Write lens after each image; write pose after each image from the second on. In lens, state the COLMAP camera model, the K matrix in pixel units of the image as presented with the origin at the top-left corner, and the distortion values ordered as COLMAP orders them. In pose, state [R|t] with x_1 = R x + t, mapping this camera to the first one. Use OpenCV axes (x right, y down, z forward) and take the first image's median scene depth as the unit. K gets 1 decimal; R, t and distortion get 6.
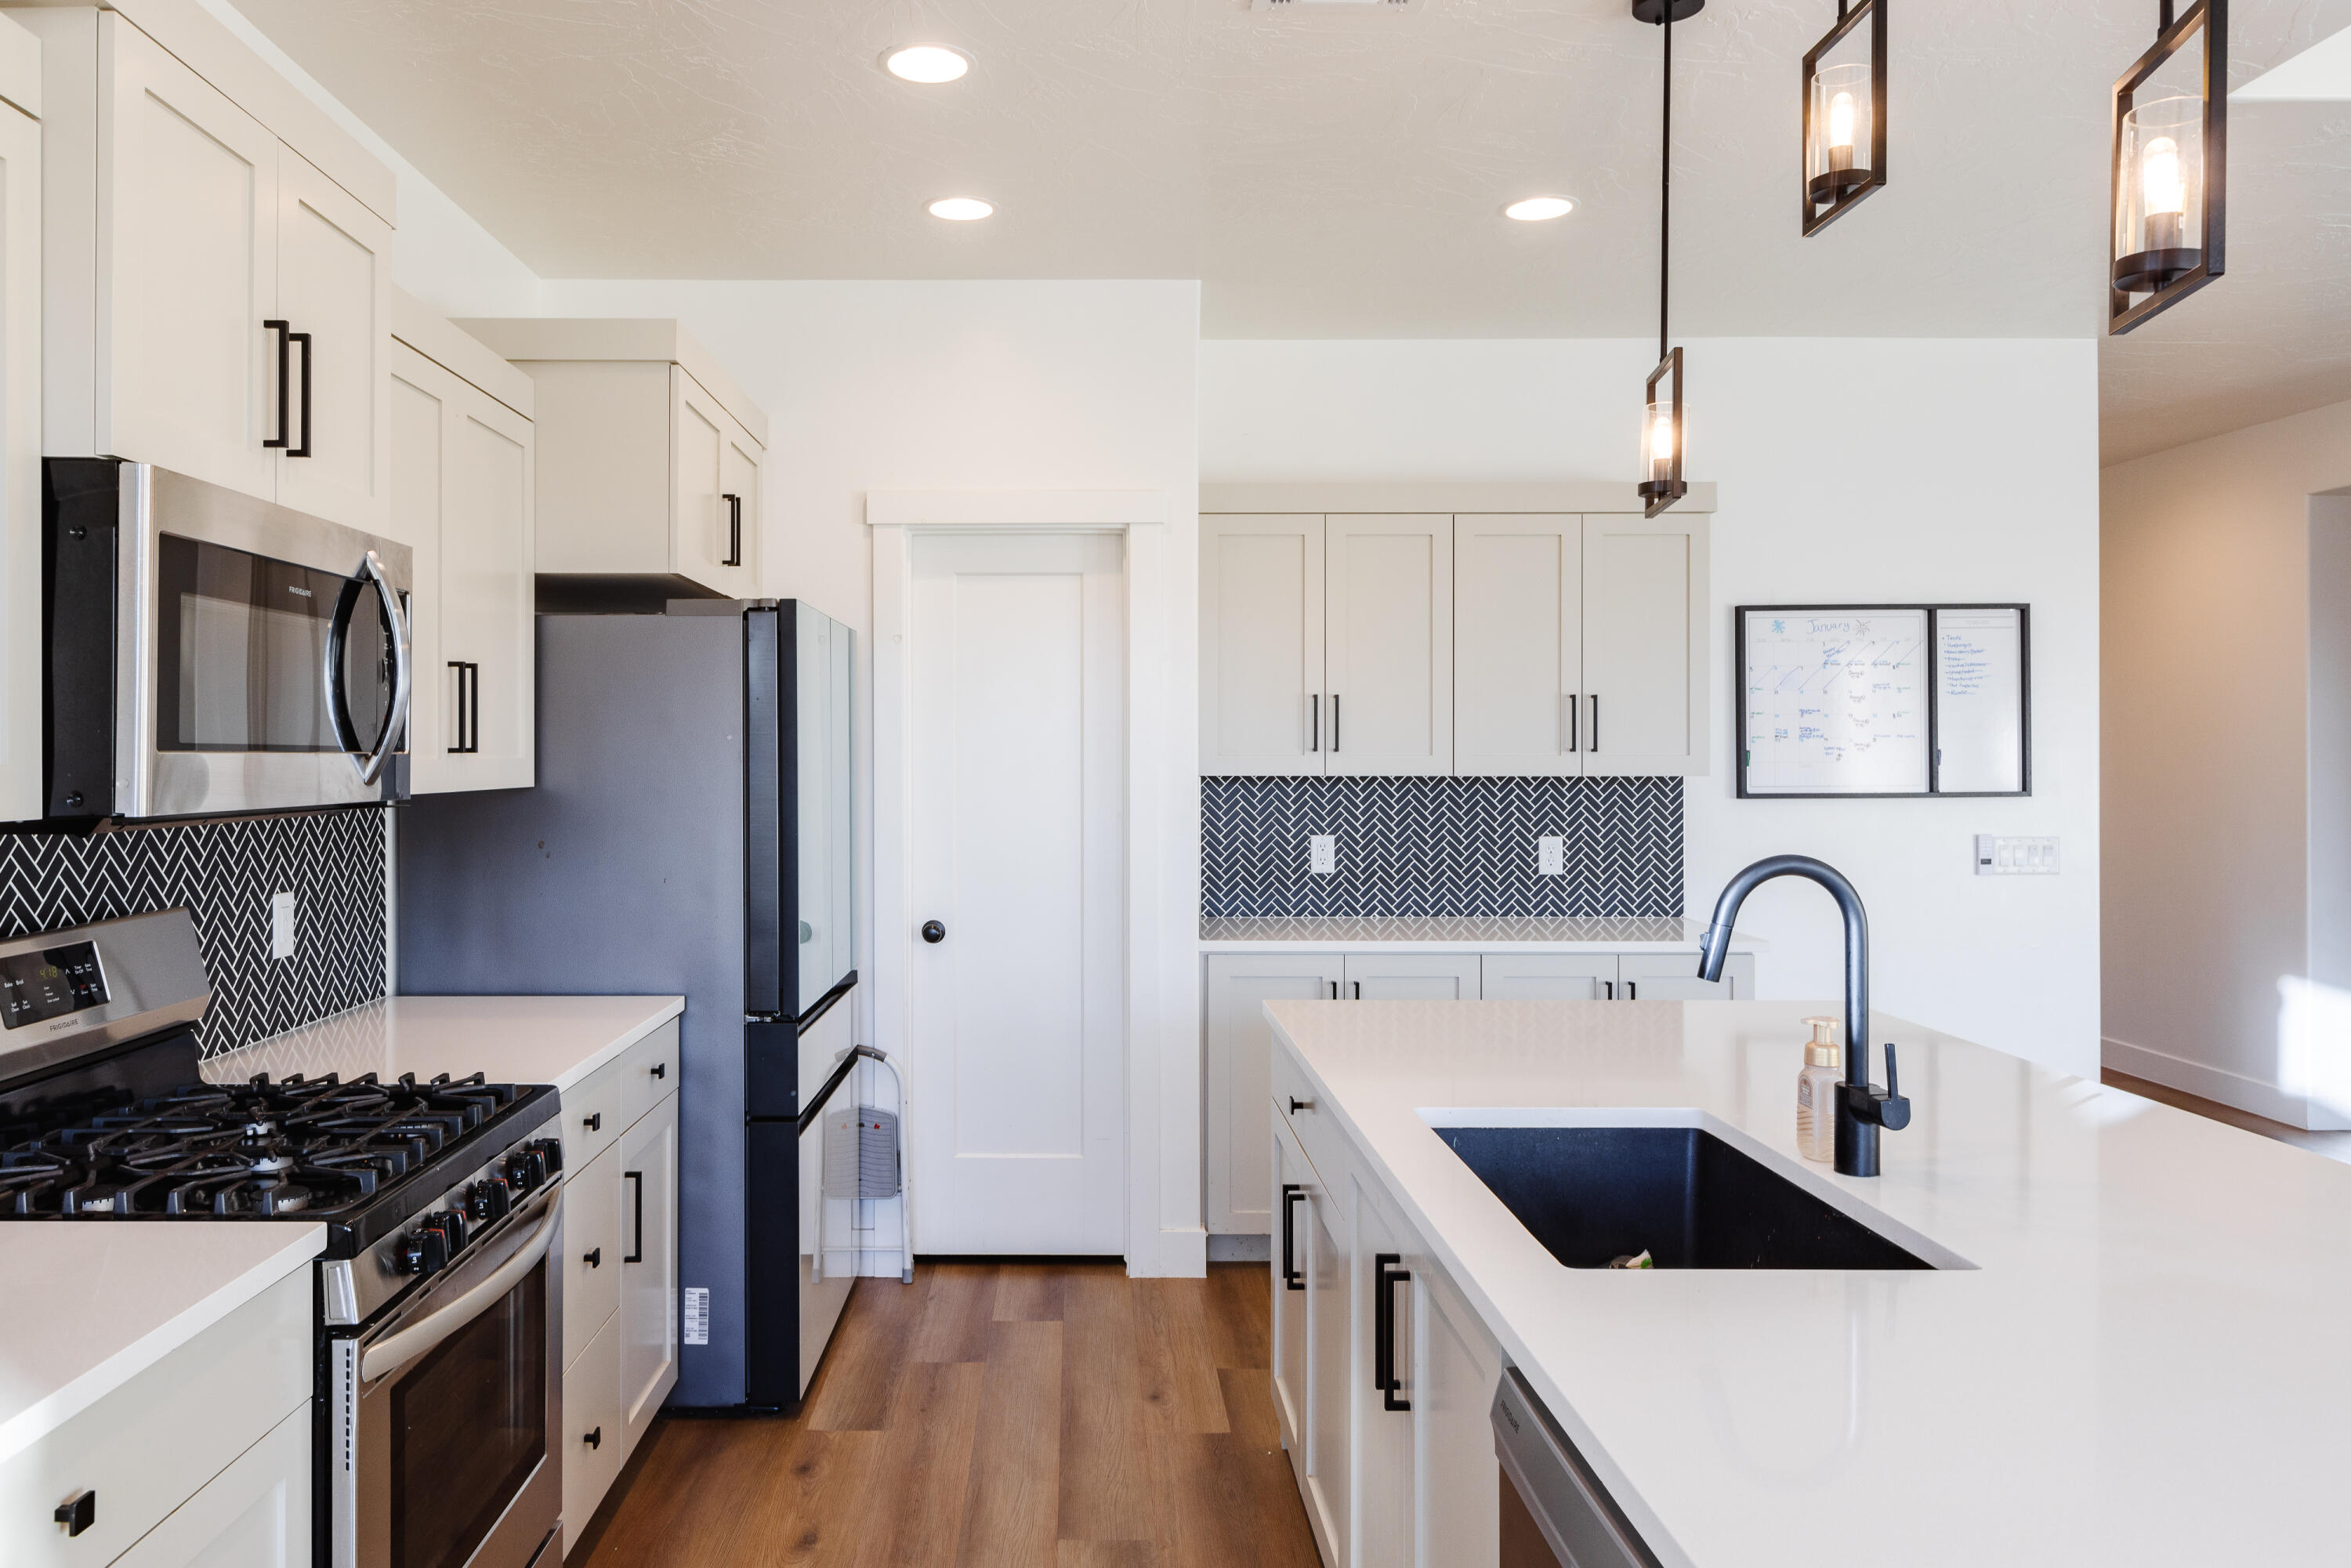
lens RADIAL K [[1605.3, 0, 1040.8], [0, 1605.3, 738.1], [0, 0, 1]] dist [0.003932, 0.001545]
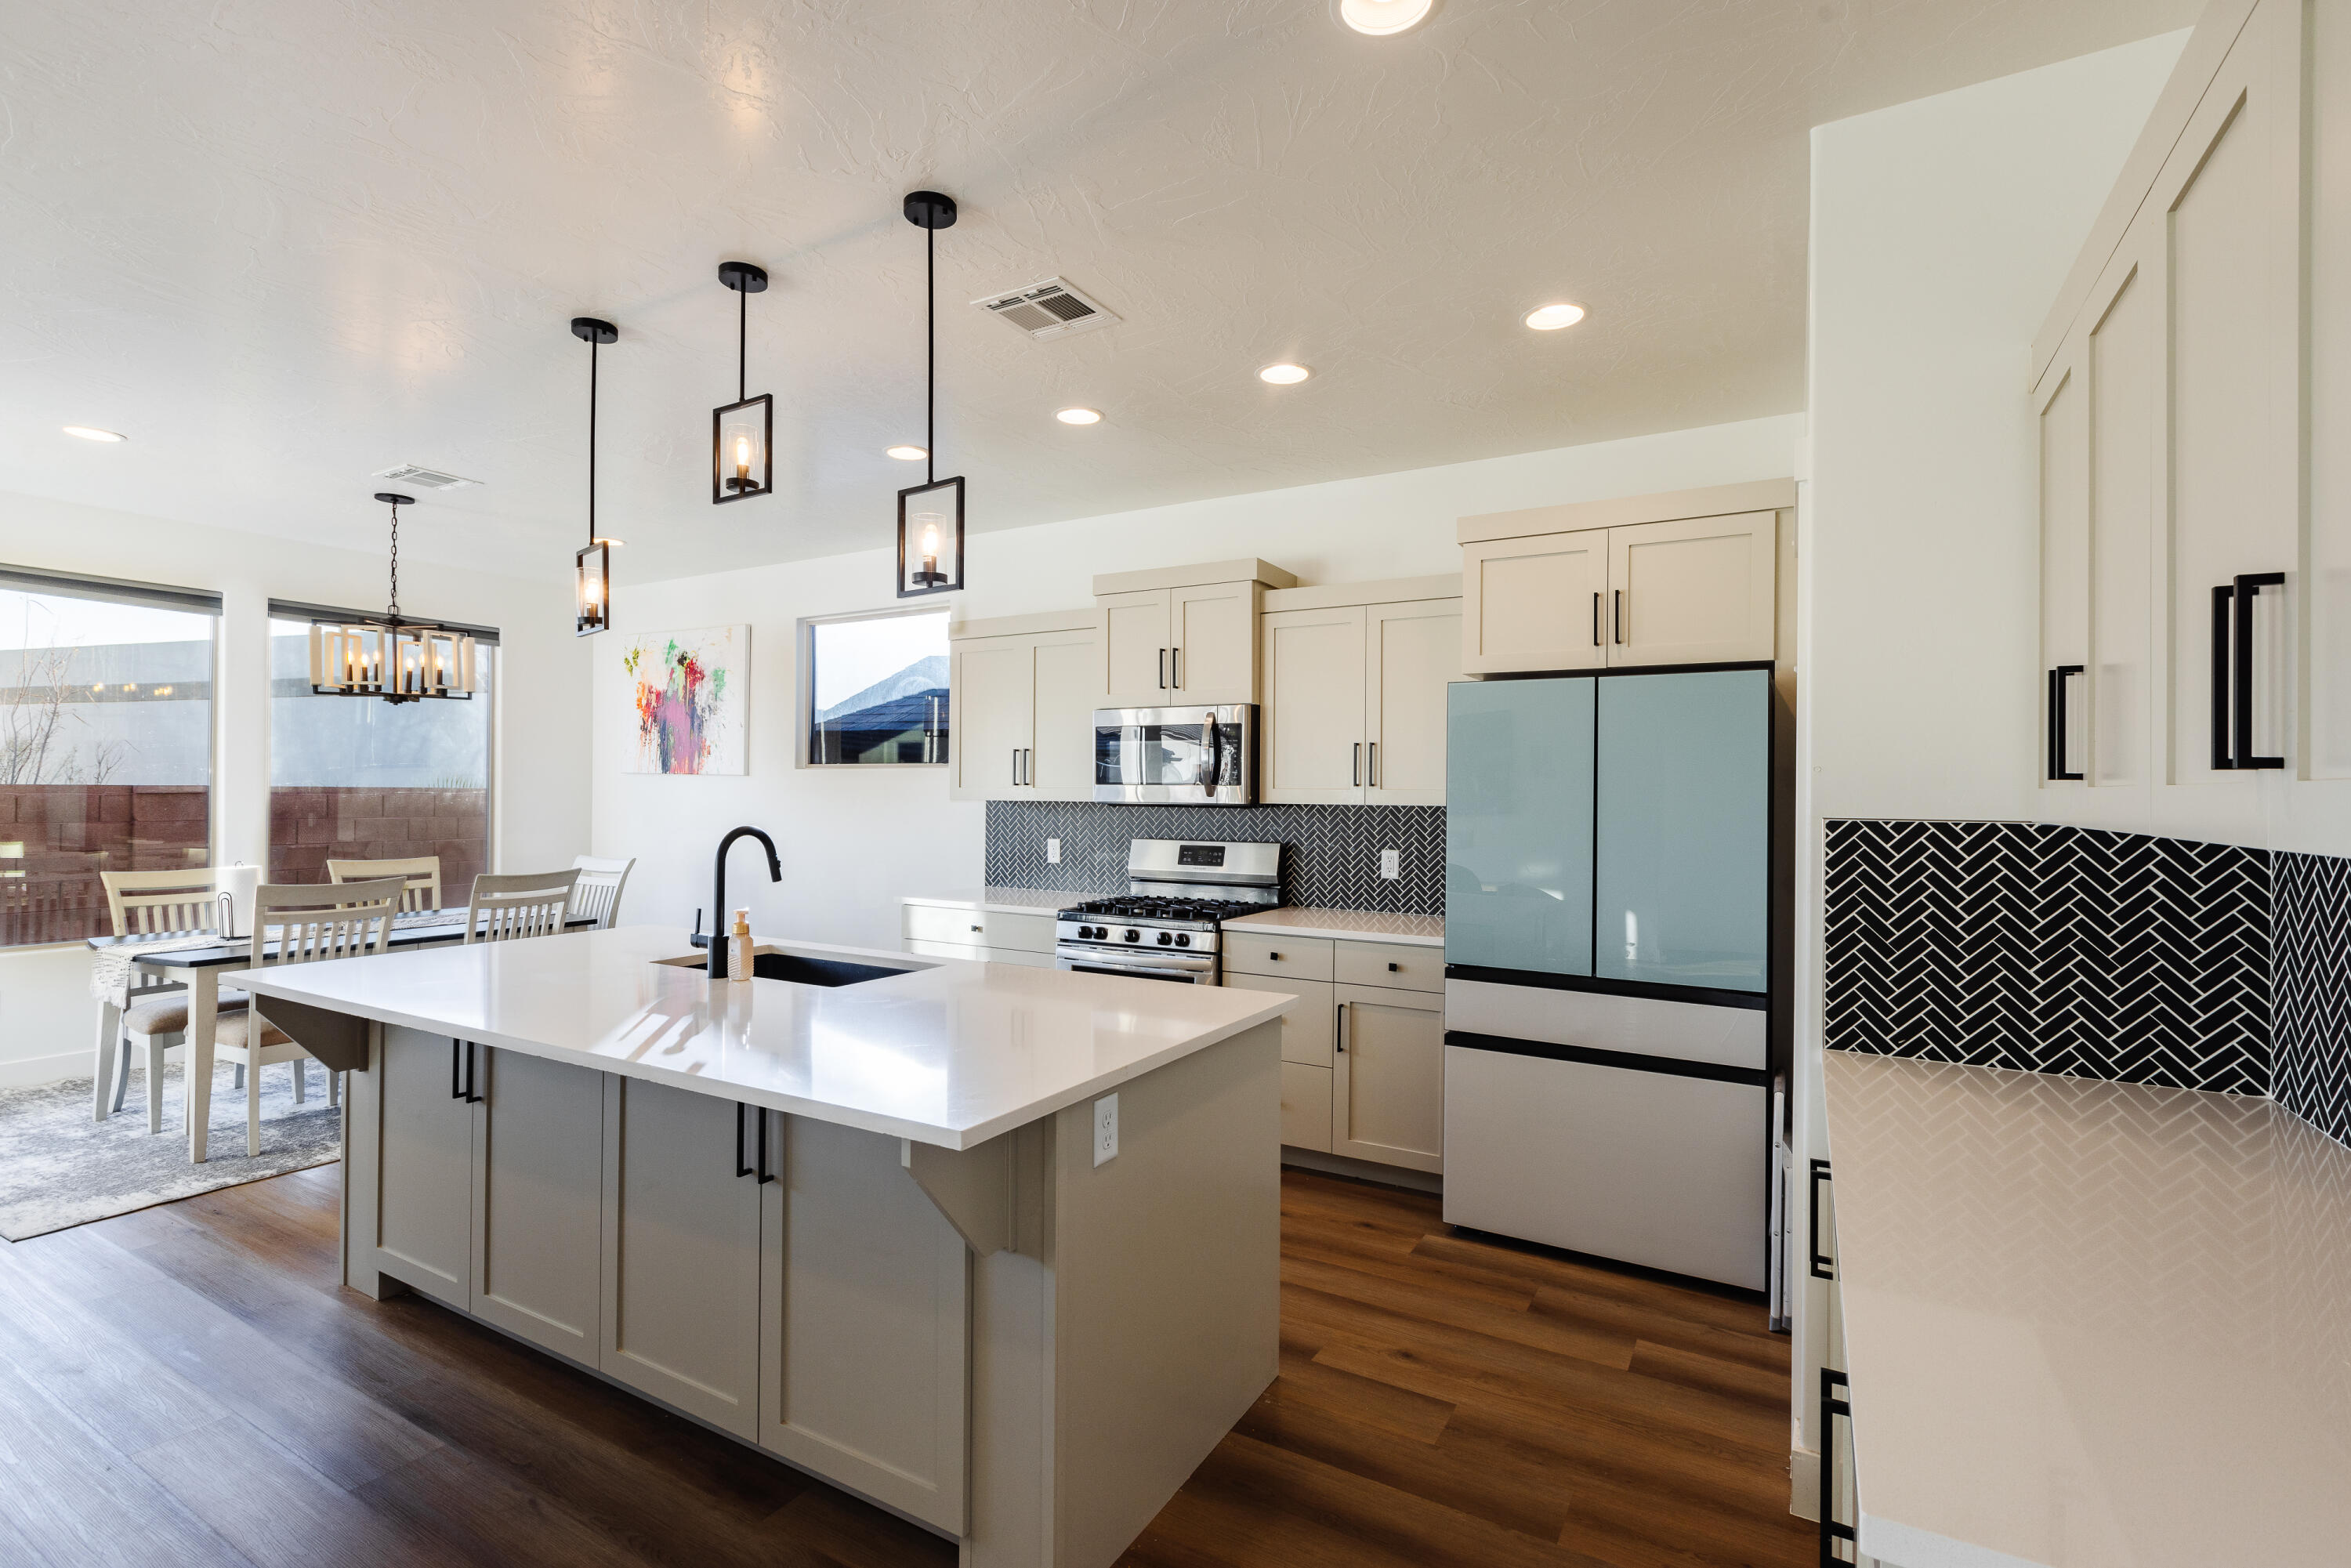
lens RADIAL K [[1054.8, 0, 1218.6], [0, 1054.8, 776.8], [0, 0, 1]] dist [-0.000420, -0.000621]
pose [[-0.451816, -0.016825, -0.891953, 0.567008], [-0.000190, 0.999824, -0.018763, 0.013185], [0.892111, -0.008308, -0.451739, 0.867286]]
